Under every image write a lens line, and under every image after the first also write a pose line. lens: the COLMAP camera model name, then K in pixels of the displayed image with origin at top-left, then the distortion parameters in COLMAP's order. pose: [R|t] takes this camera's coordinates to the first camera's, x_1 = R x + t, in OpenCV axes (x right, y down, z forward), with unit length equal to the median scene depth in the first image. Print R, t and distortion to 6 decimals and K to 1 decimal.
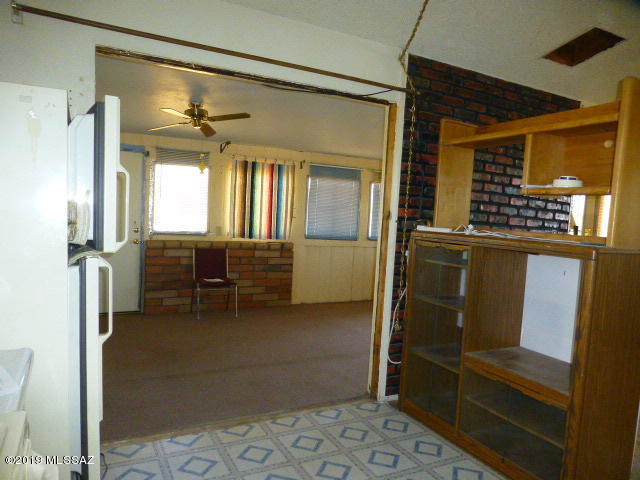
lens RADIAL K [[466.8, 0, 317.1], [0, 466.8, 236.8], [0, 0, 1]] dist [-0.014414, -0.014060]
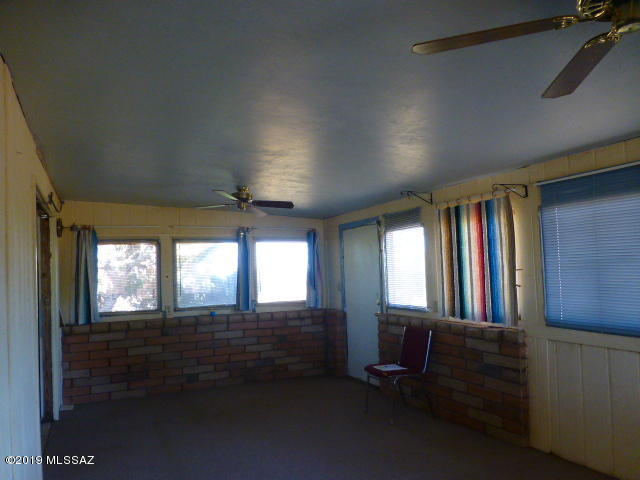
lens RADIAL K [[466.8, 0, 321.3], [0, 466.8, 237.6], [0, 0, 1]] dist [-0.014414, -0.014060]
pose [[-0.015102, -0.118358, -0.992856, 0.531912], [-0.025261, 0.992698, -0.117955, -0.027729], [0.999567, 0.023299, -0.017981, 0.793041]]
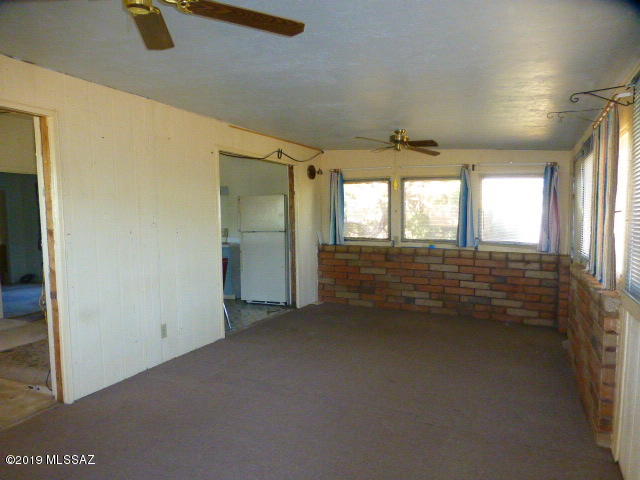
lens RADIAL K [[466.8, 0, 326.0], [0, 466.8, 240.5], [0, 0, 1]] dist [-0.014414, -0.014060]
pose [[-0.772621, -0.019486, -0.634569, 0.406295], [-0.081020, 0.994383, 0.068111, -0.045081], [0.629677, 0.104037, -0.769859, 1.193006]]
